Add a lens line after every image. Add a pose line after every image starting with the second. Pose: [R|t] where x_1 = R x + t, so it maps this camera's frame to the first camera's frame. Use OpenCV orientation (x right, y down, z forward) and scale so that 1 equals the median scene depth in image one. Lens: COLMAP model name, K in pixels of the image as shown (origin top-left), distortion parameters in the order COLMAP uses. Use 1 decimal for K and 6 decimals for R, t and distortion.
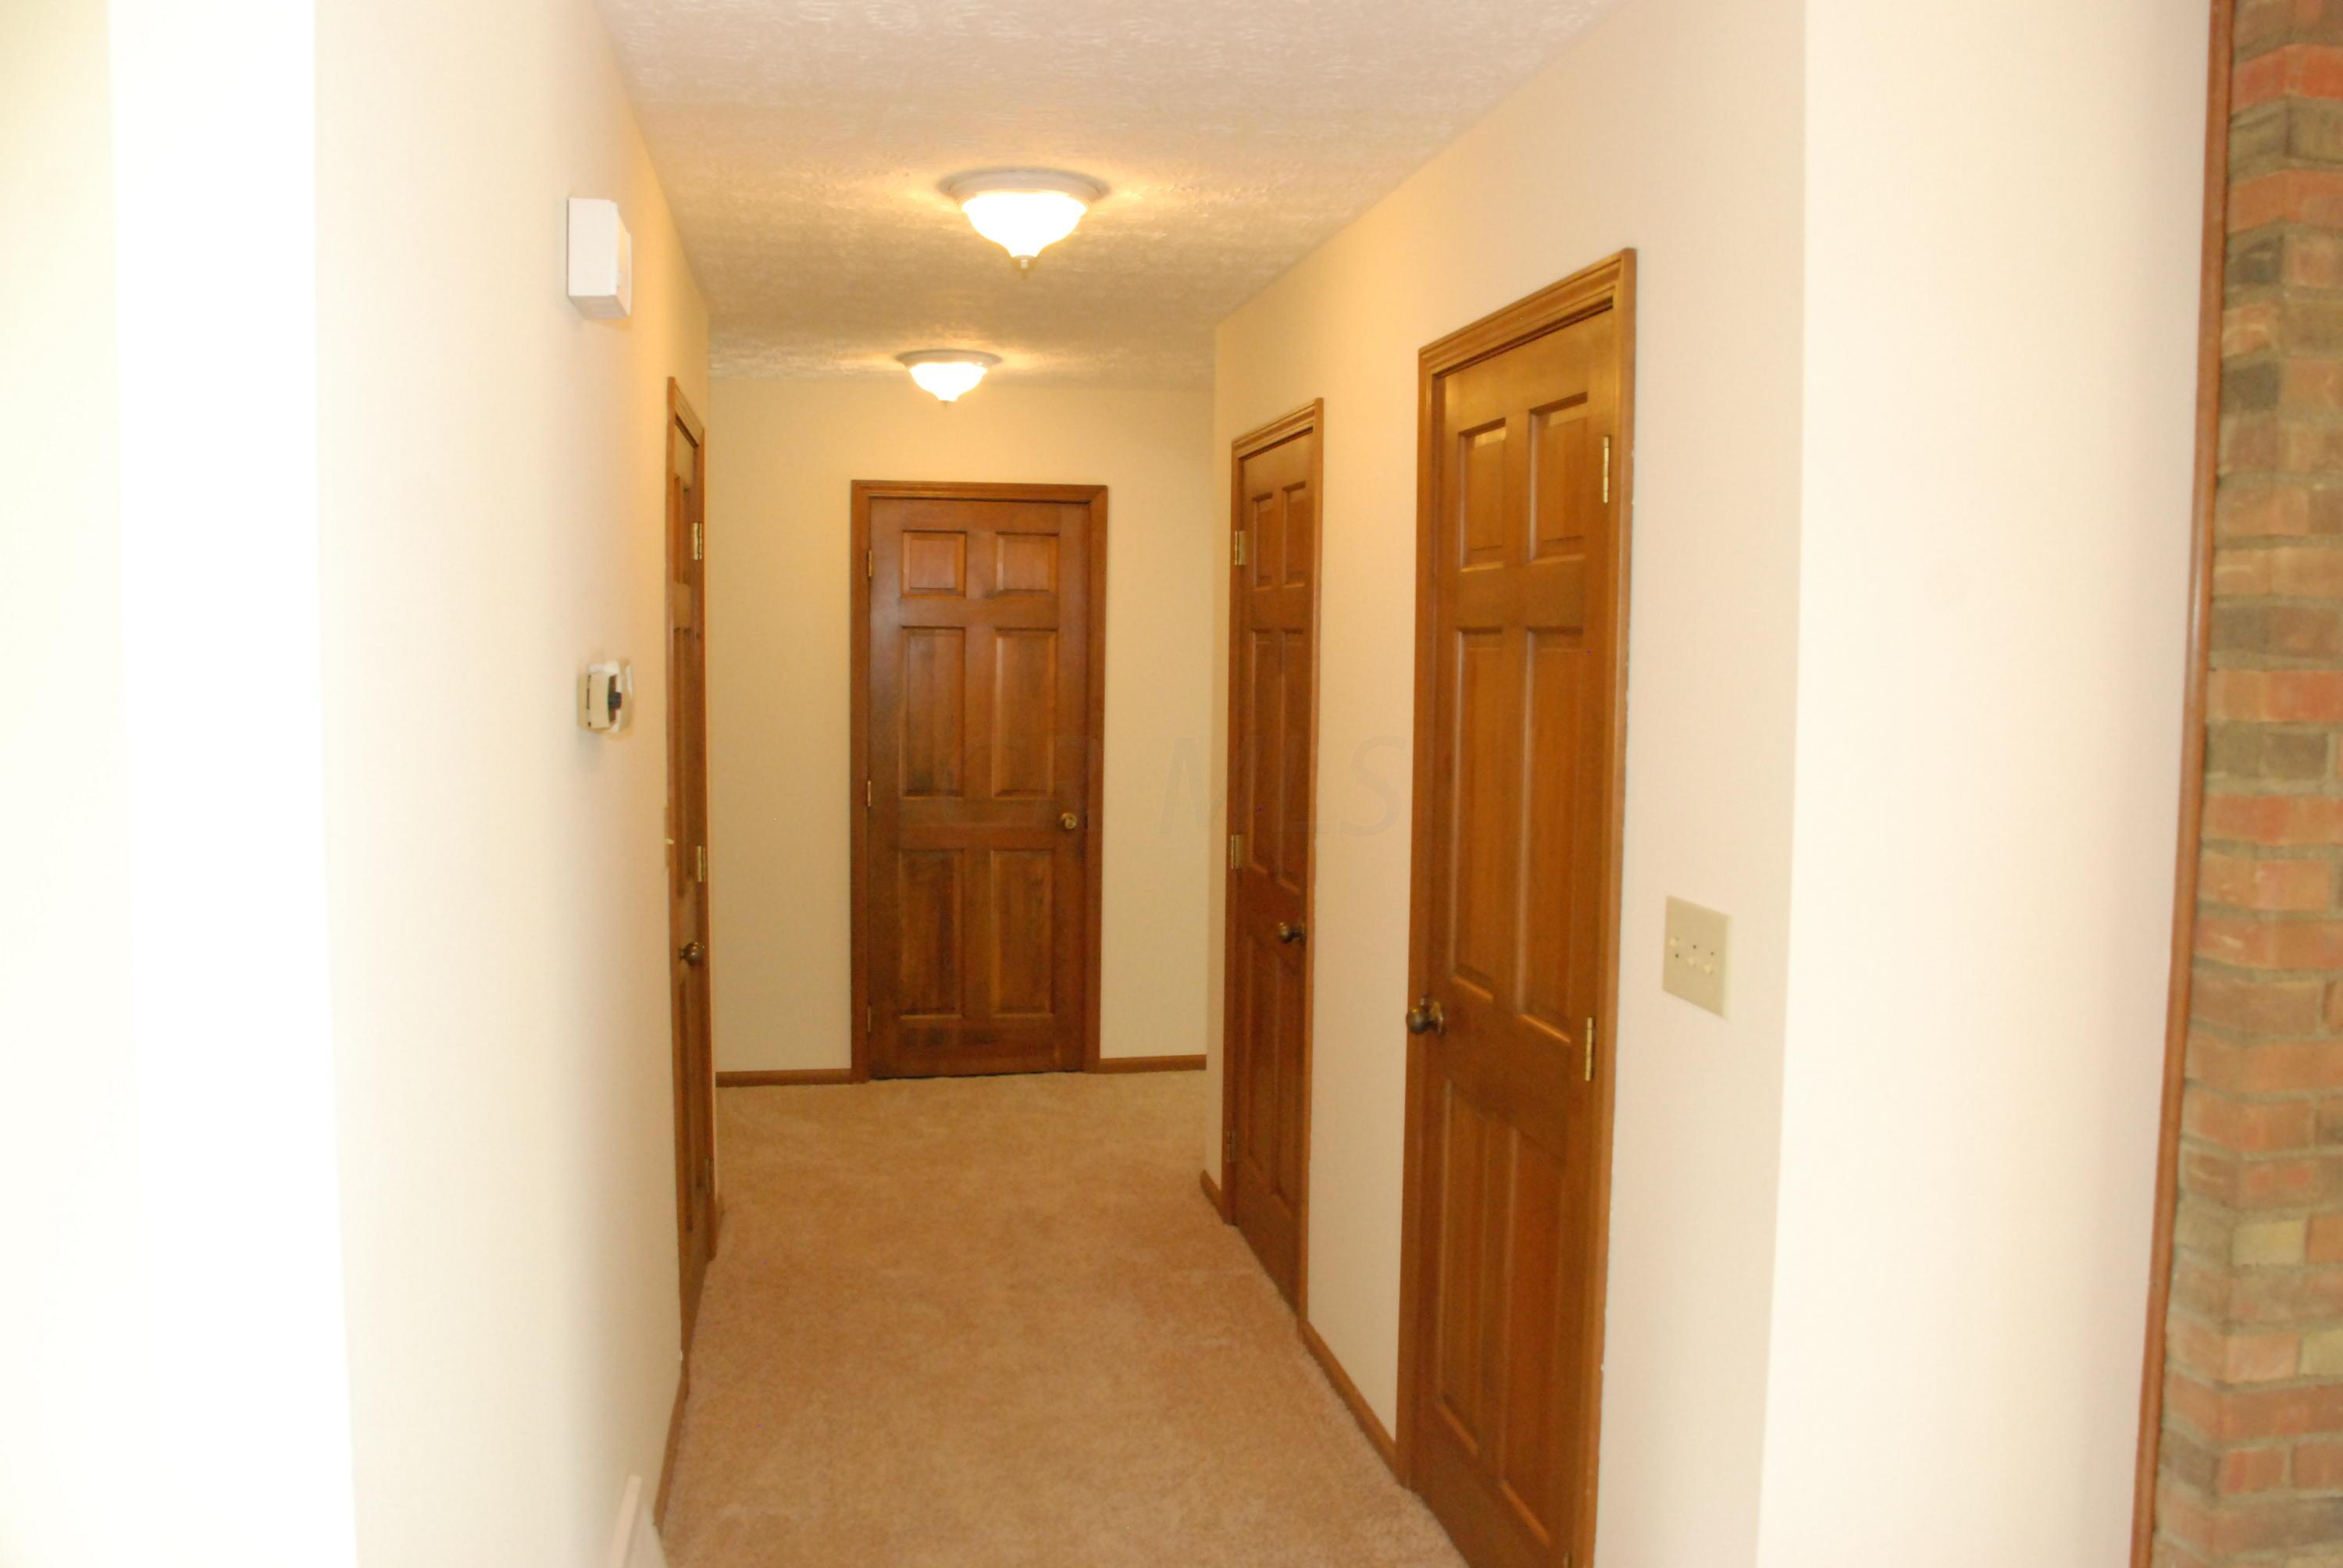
lens RADIAL K [[1833.3, 0, 1171.5], [0, 1833.3, 784.0], [0, 0, 1]] dist [-0.149809, 0.110493]
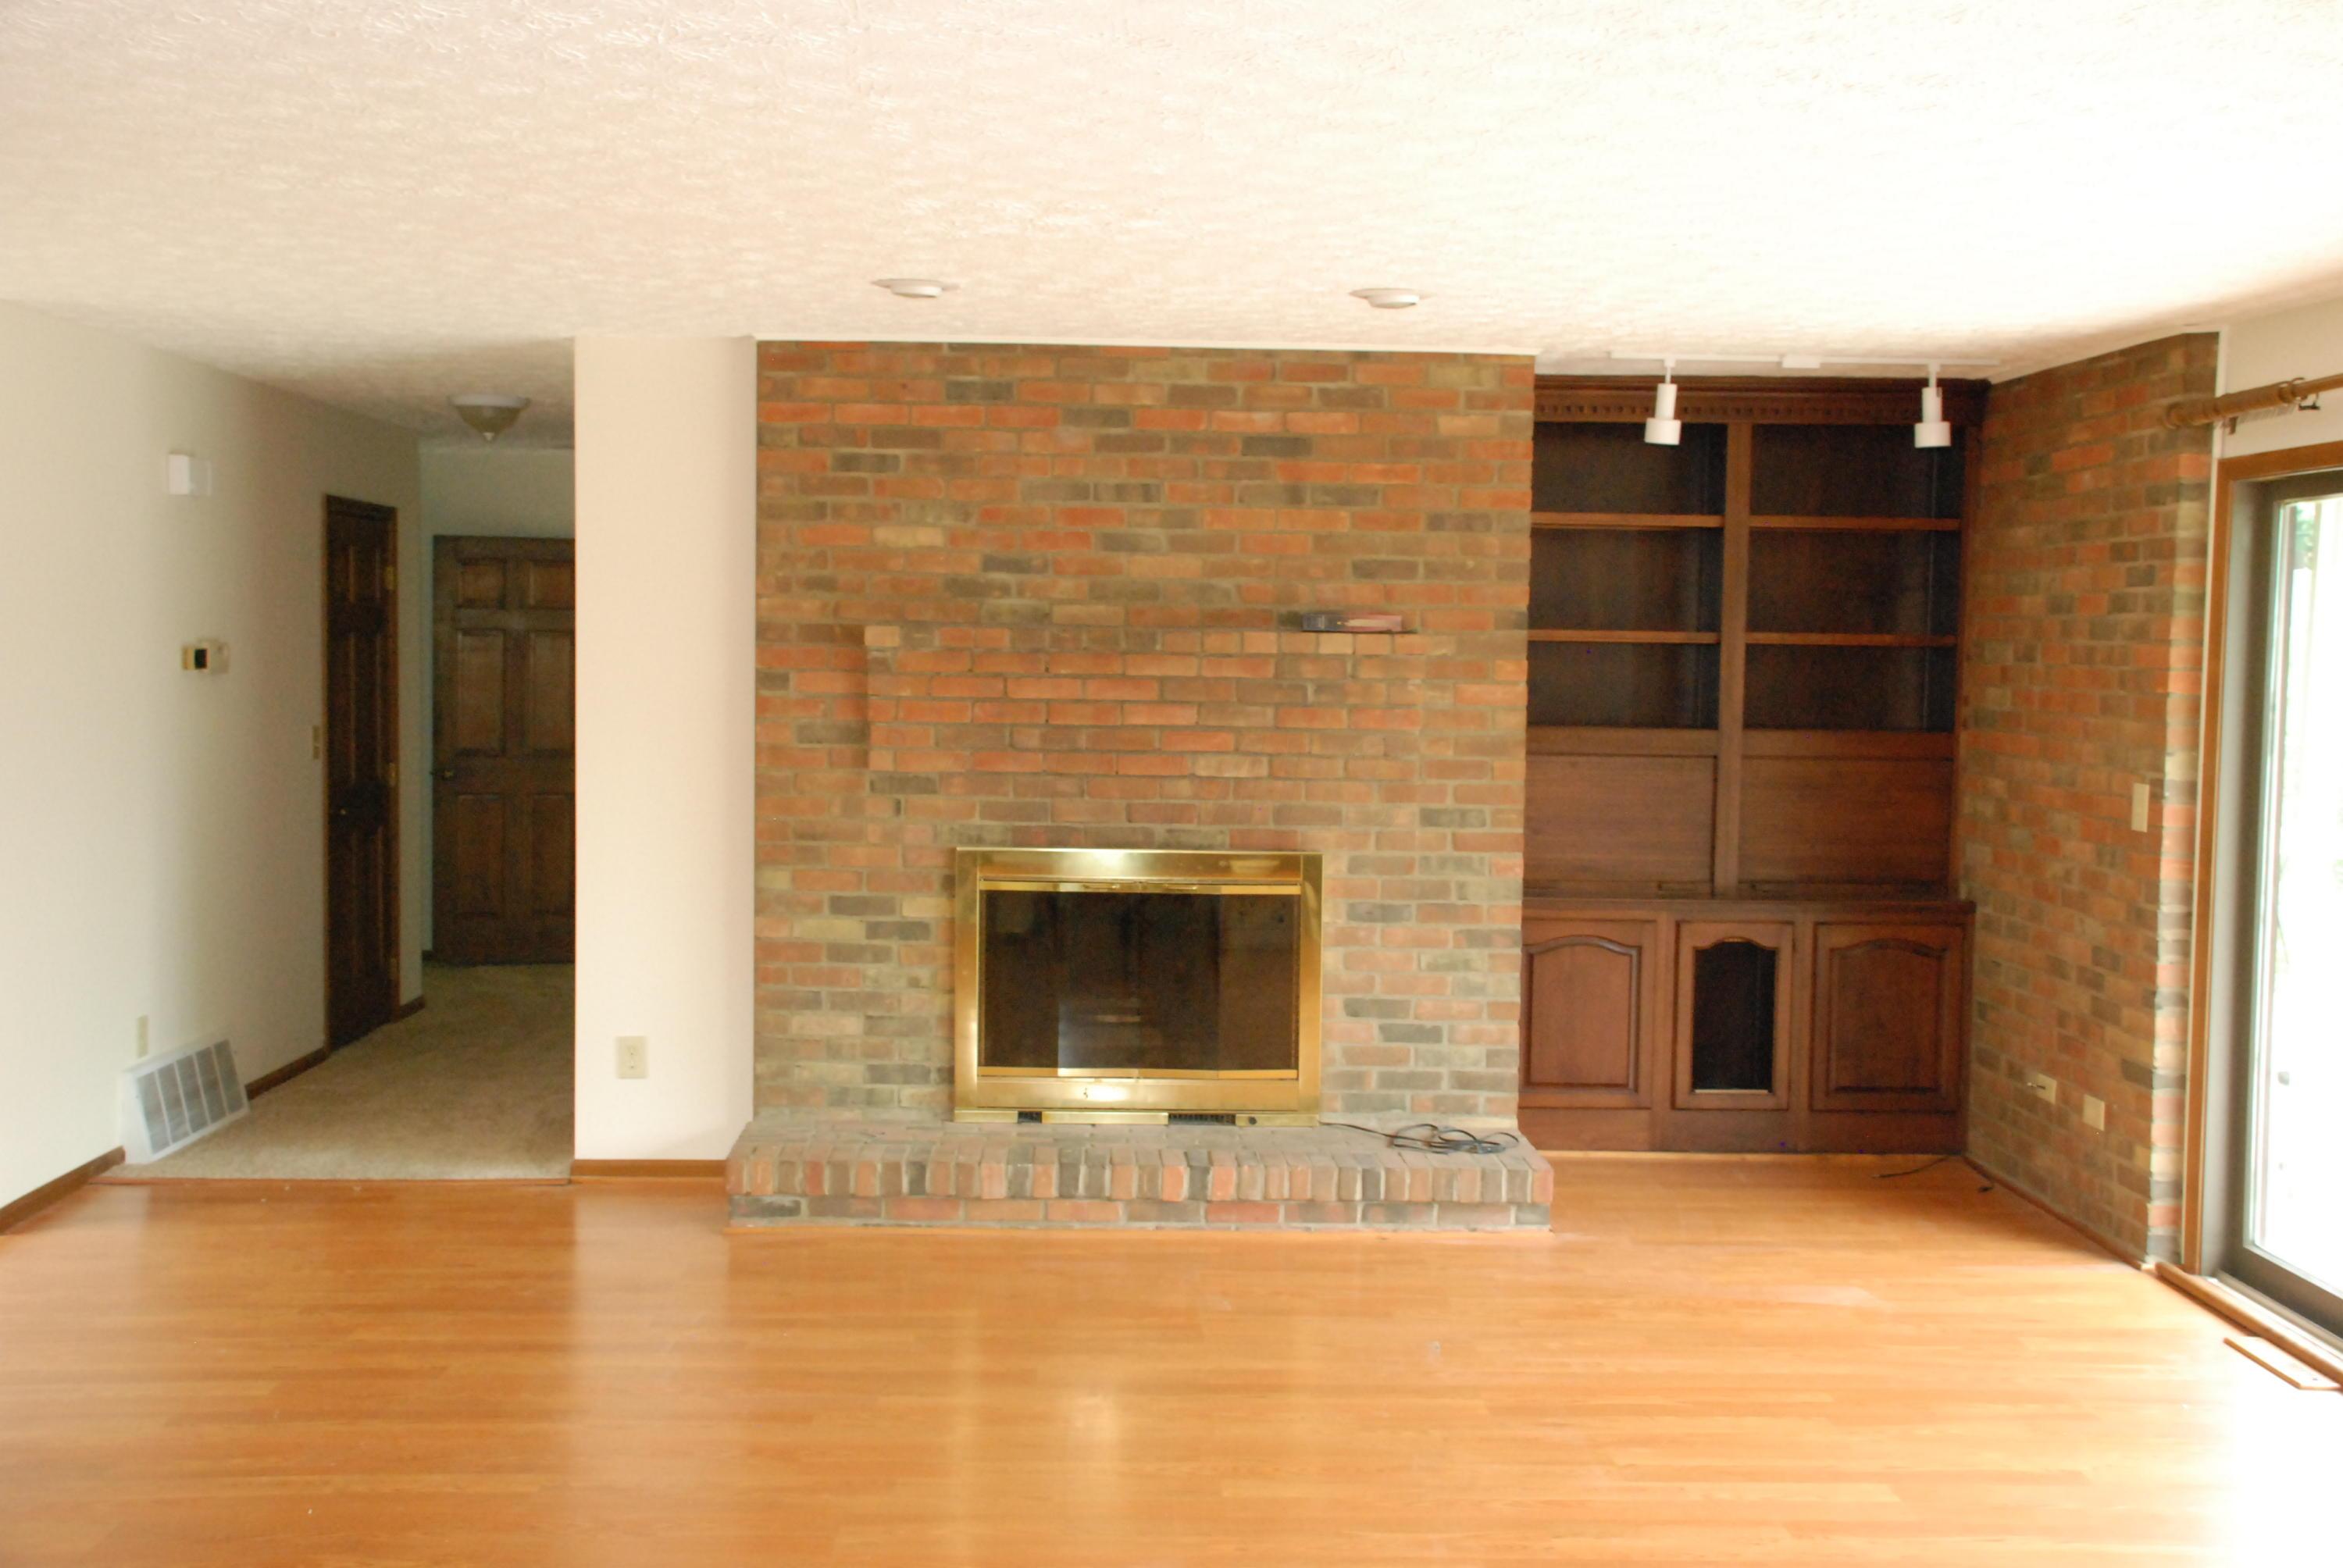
lens RADIAL K [[2442.2, 0, 1171.5], [0, 2442.2, 784.0], [0, 0, 1]] dist [-0.059687, 0.330389]
pose [[0.985589, 0.016298, -0.168370, 1.735945], [-0.020473, 0.999524, -0.023091, 0.194334], [0.167914, 0.026205, 0.985453, -2.266050]]
